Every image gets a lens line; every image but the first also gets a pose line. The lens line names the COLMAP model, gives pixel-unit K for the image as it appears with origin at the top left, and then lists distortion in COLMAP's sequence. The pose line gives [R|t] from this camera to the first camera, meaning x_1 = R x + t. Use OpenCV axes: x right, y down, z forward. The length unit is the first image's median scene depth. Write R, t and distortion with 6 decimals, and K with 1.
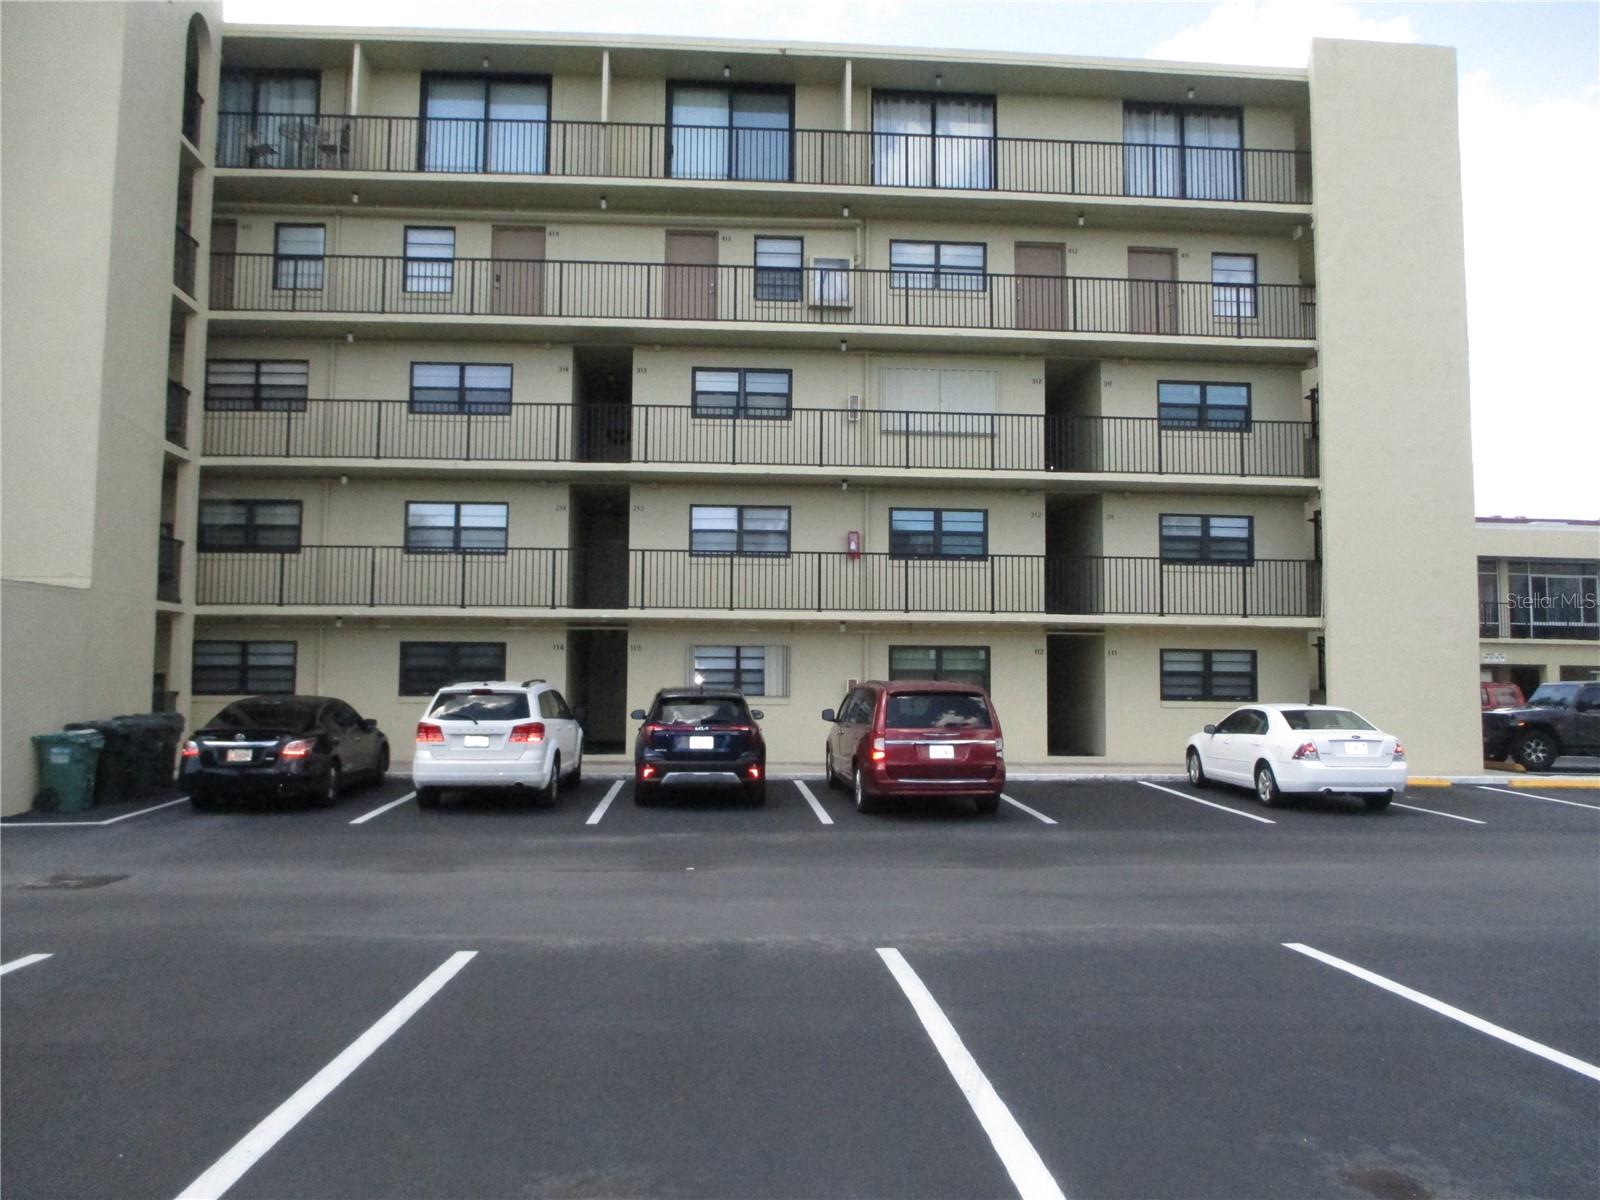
lens RADIAL K [[1342.1, 0, 800.4], [0, 1342.1, 541.8], [0, 0, 1]] dist [-0.031990, 0.030753]
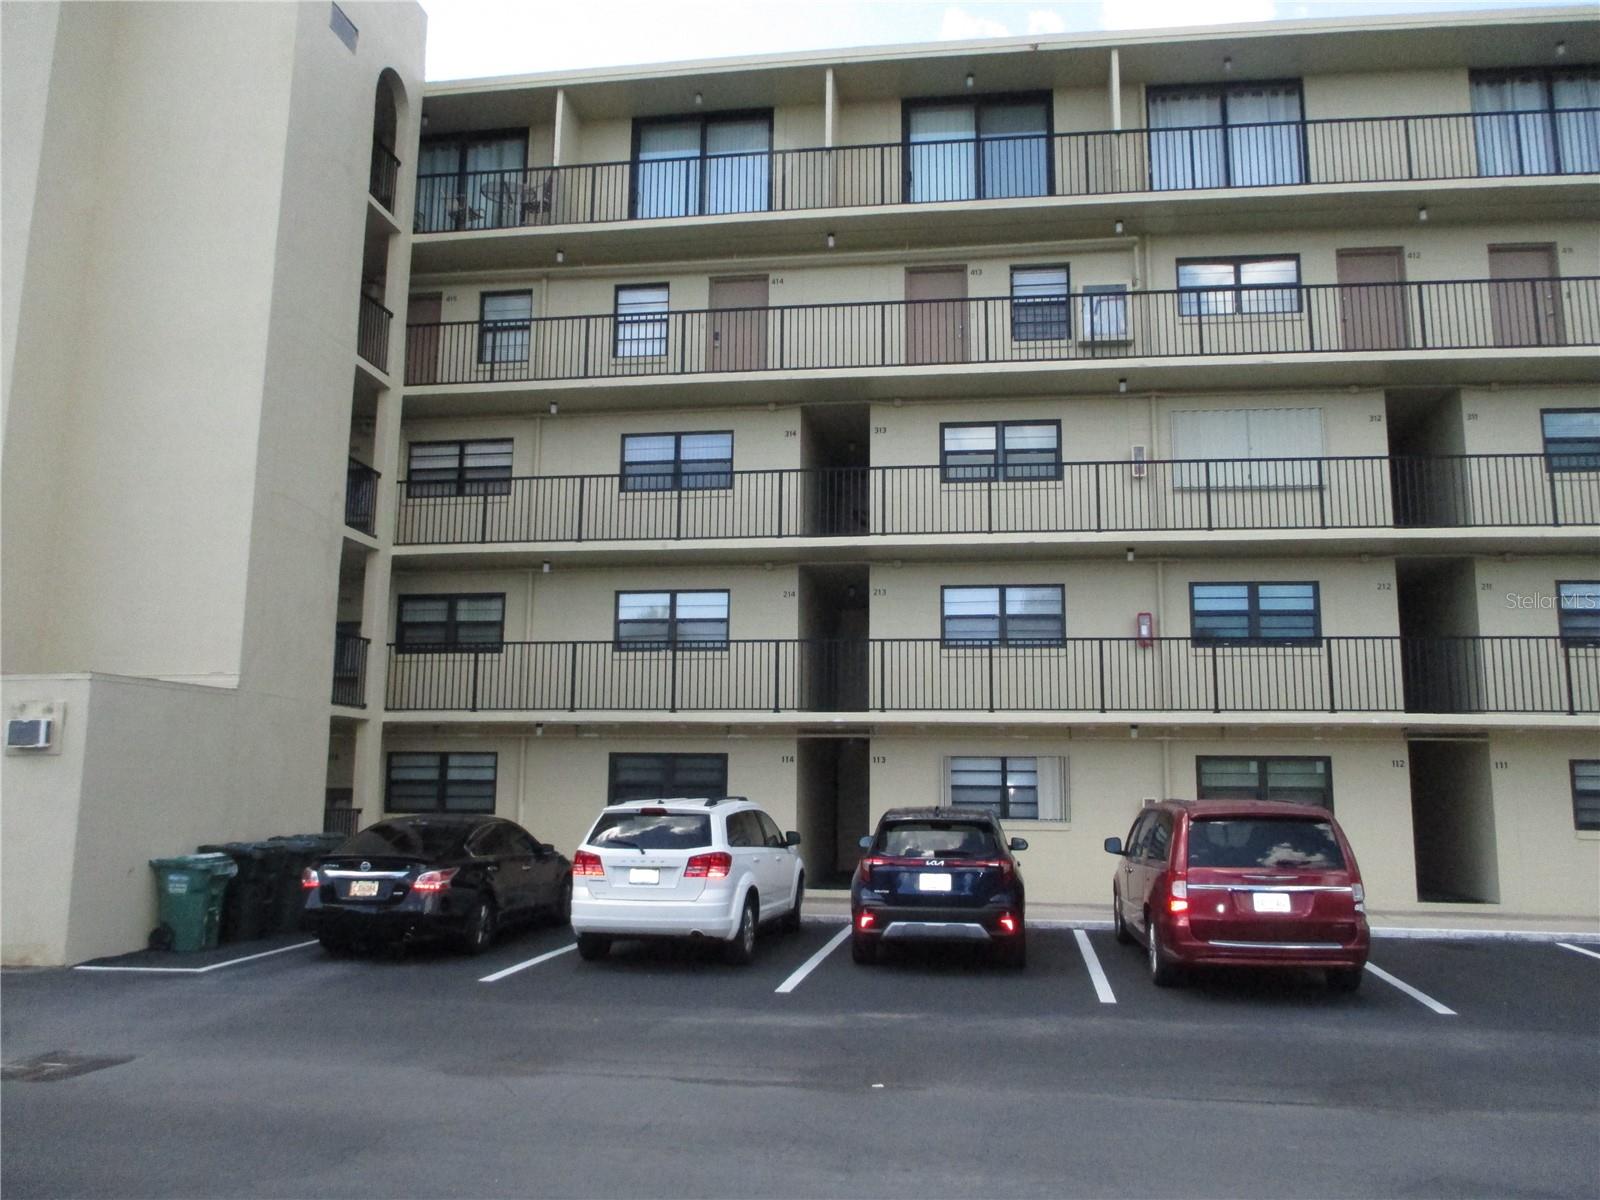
lens RADIAL K [[1342.1, 0, 800.4], [0, 1342.1, 541.8], [0, 0, 1]] dist [-0.031990, 0.030753]
pose [[0.974314, -0.037320, -0.222082, 0.018743], [0.017541, 0.995754, -0.090373, 0.019005], [0.224511, 0.084156, 0.970831, 0.171945]]
